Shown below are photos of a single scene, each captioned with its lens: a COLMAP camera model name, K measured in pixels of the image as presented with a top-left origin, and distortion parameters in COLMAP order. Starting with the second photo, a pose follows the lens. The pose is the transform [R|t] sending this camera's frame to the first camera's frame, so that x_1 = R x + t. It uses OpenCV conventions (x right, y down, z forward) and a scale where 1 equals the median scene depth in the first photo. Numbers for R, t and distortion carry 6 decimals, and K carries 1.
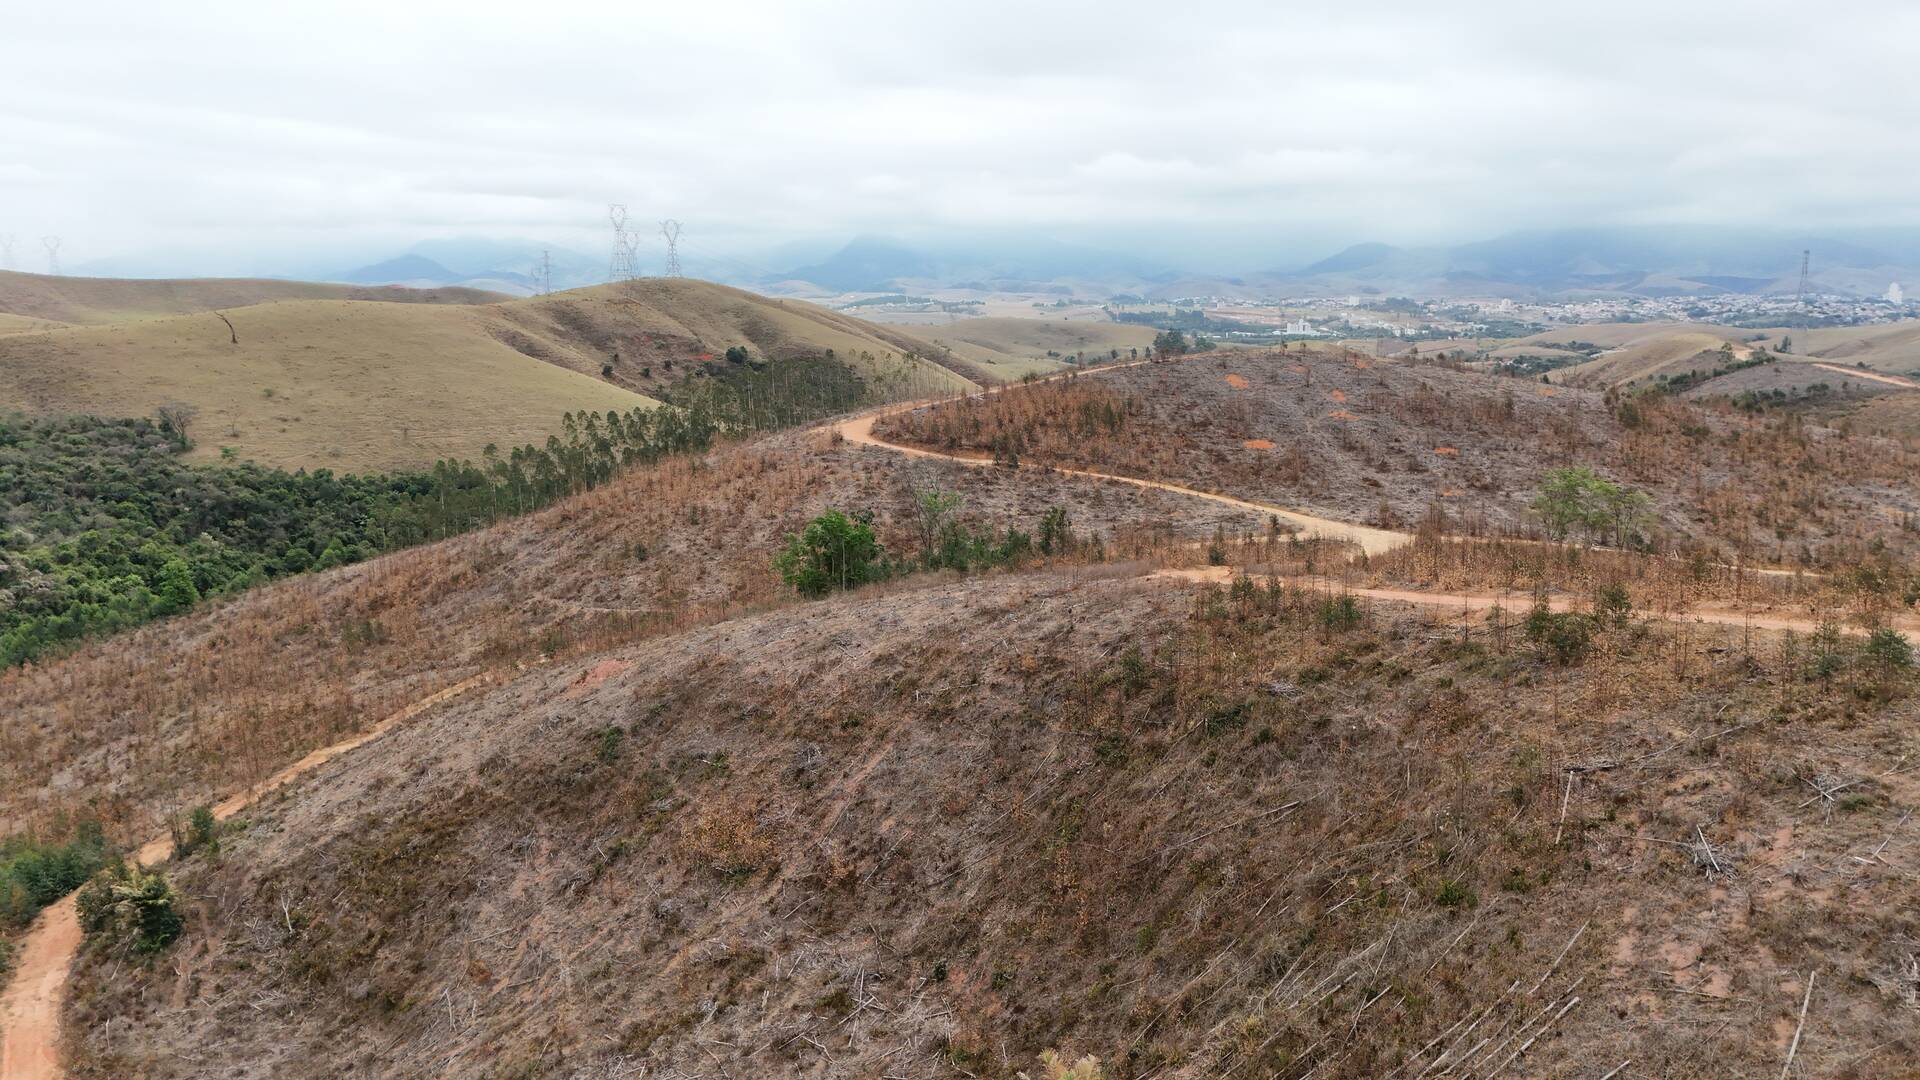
lens RADIAL K [[1399.9, 0, 963.4], [0, 1399.9, 542.3], [0, 0, 1]] dist [0.092539, -0.109383]
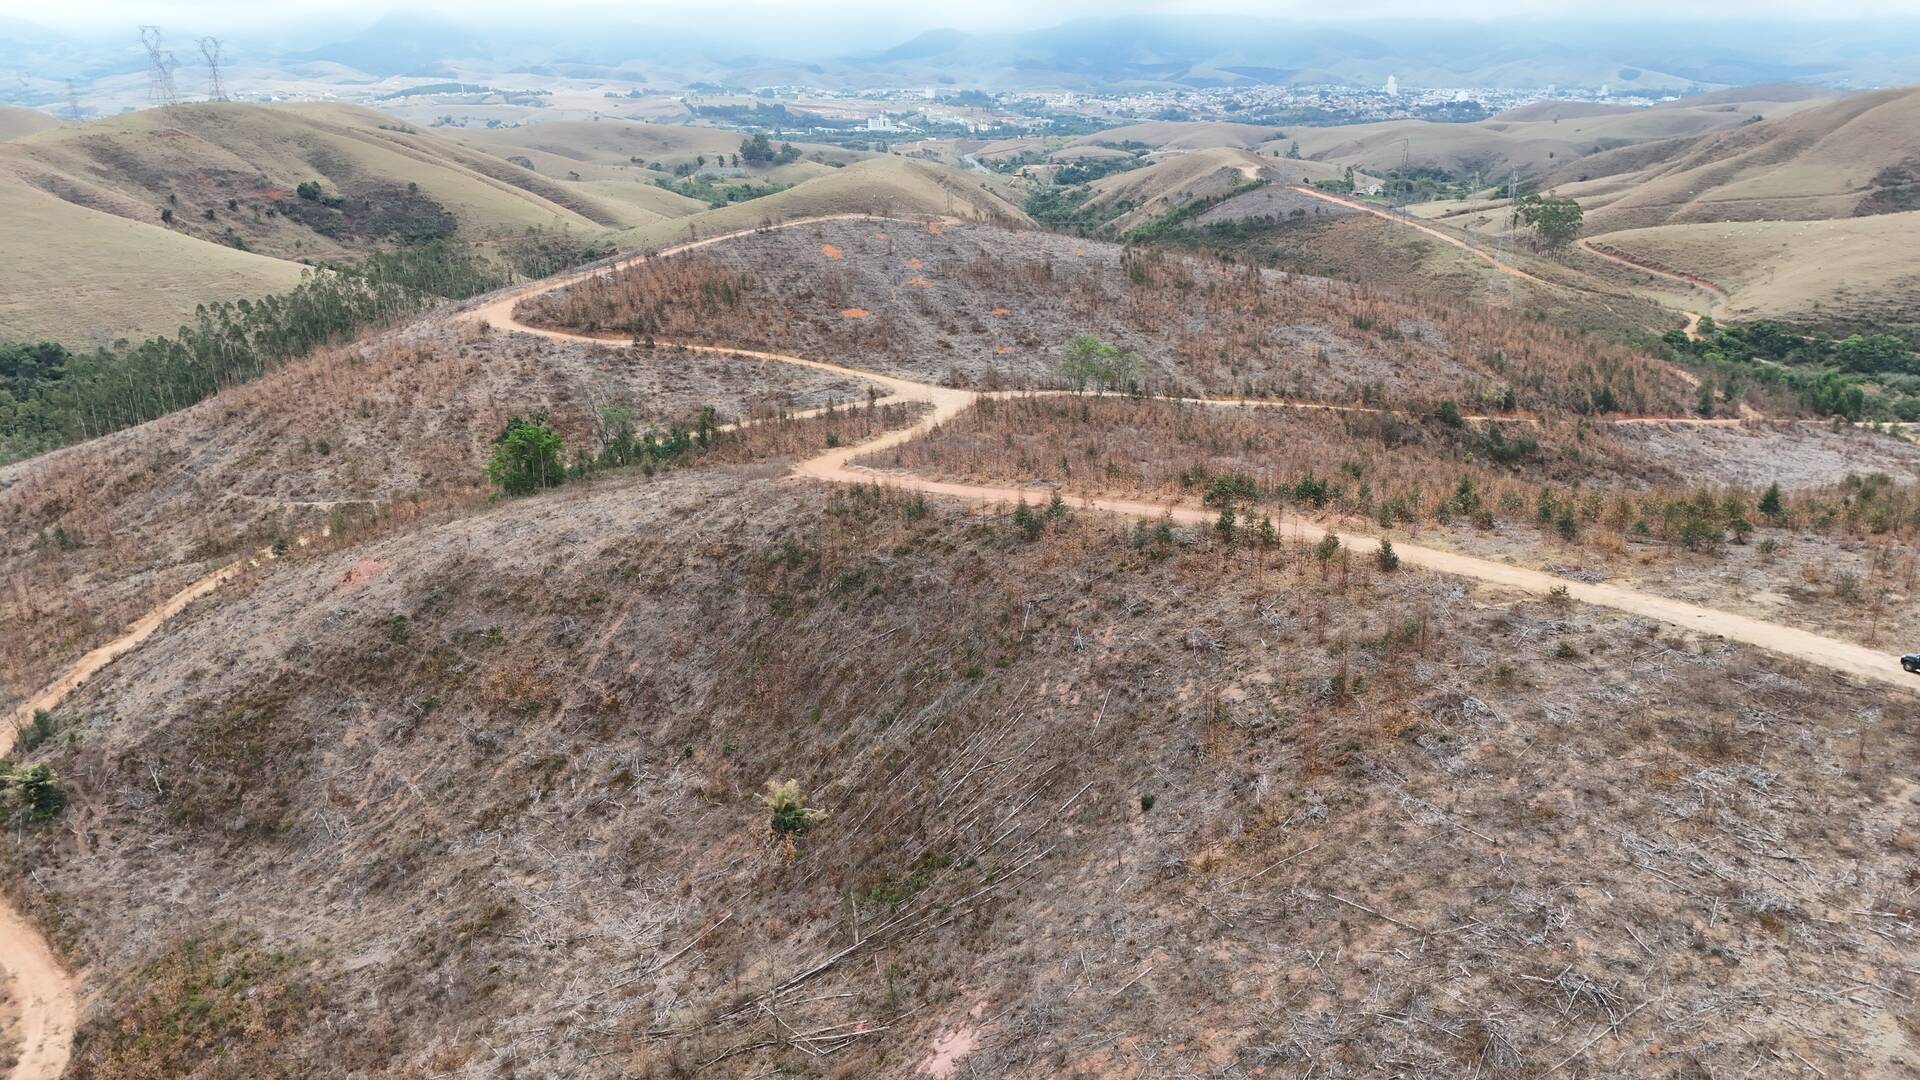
lens RADIAL K [[1399.9, 0, 963.4], [0, 1399.9, 542.3], [0, 0, 1]] dist [0.092539, -0.109383]
pose [[0.958908, -0.088248, 0.269644, -0.044401], [0.048618, 0.987448, 0.150272, -0.056042], [-0.279521, -0.130988, 0.951162, -0.207308]]
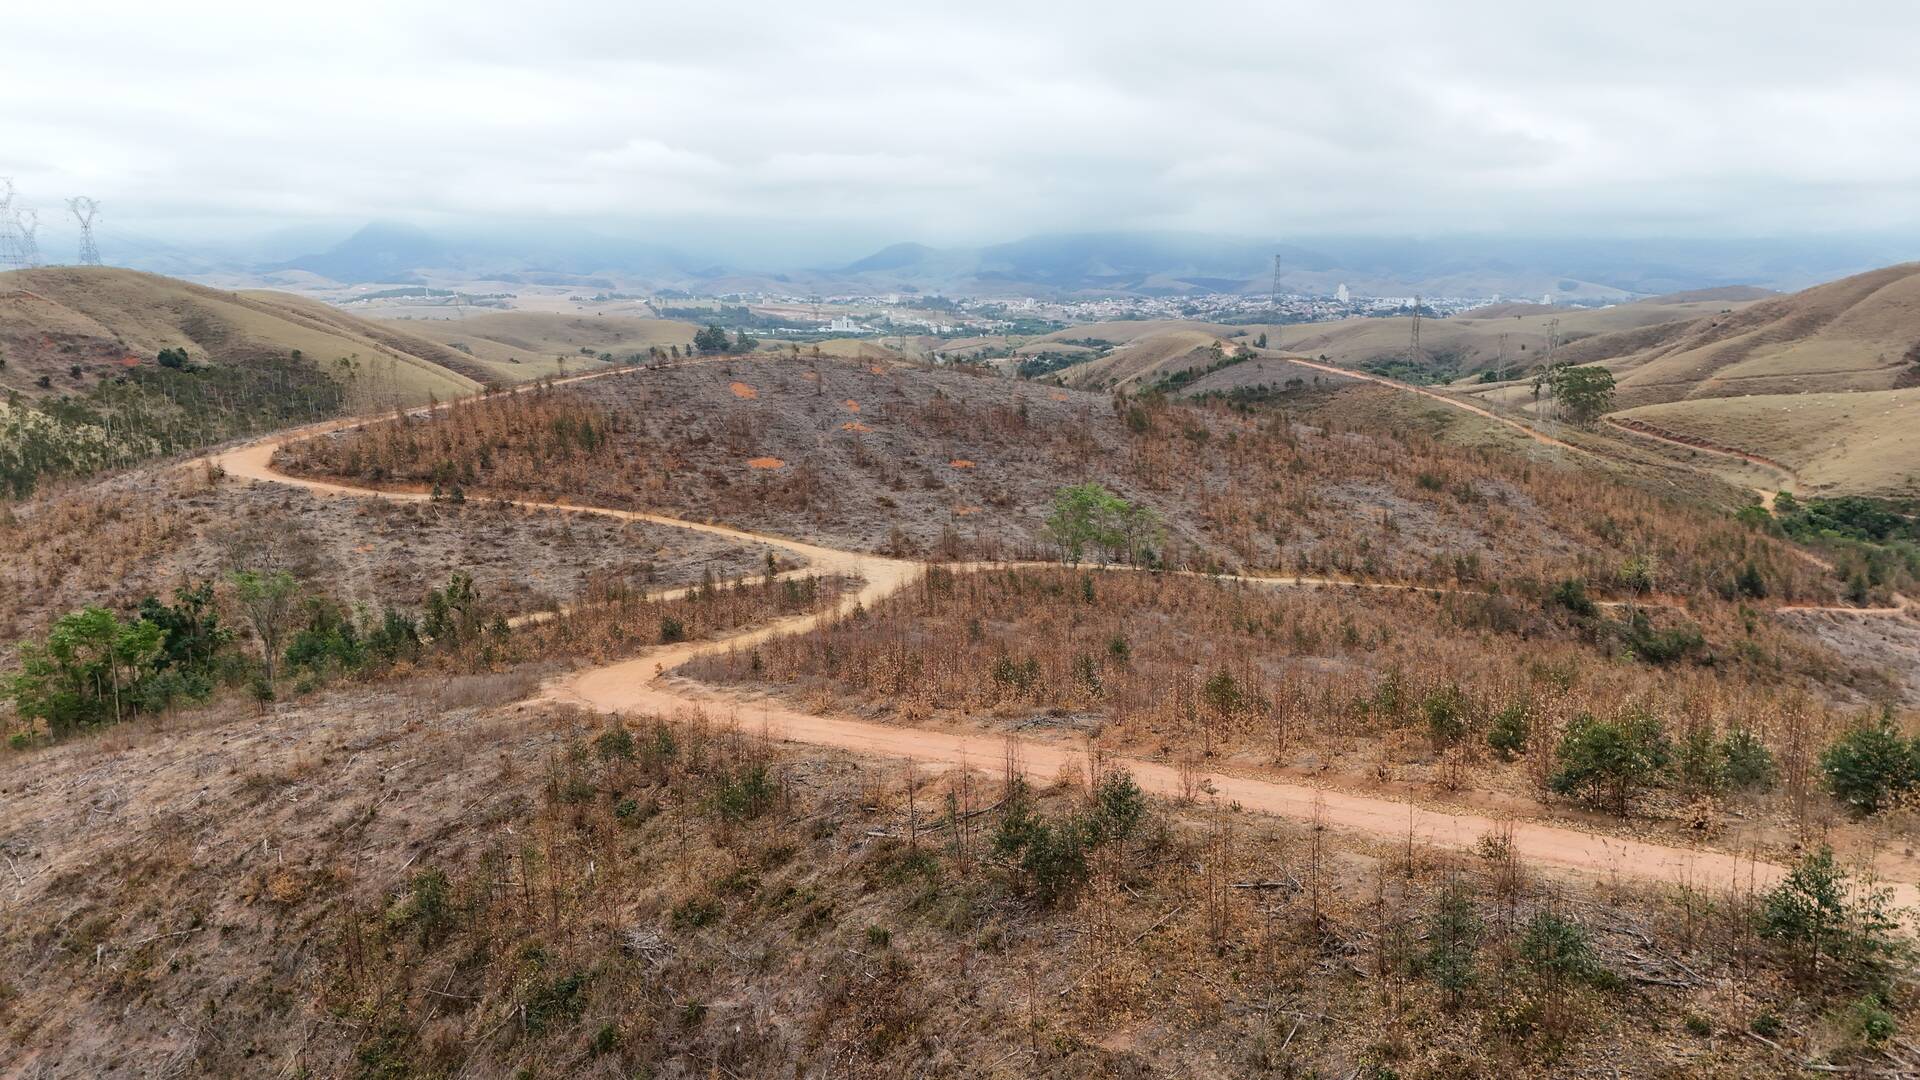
lens RADIAL K [[1401.8, 0, 966.8], [0, 1401.8, 523.3], [0, 0, 1]] dist [0.090478, -0.103779]
pose [[0.950672, -0.047252, 0.306579, 0.062372], [0.050332, 0.998730, -0.002142, -0.024860], [-0.306089, 0.017467, 0.951843, 0.125850]]
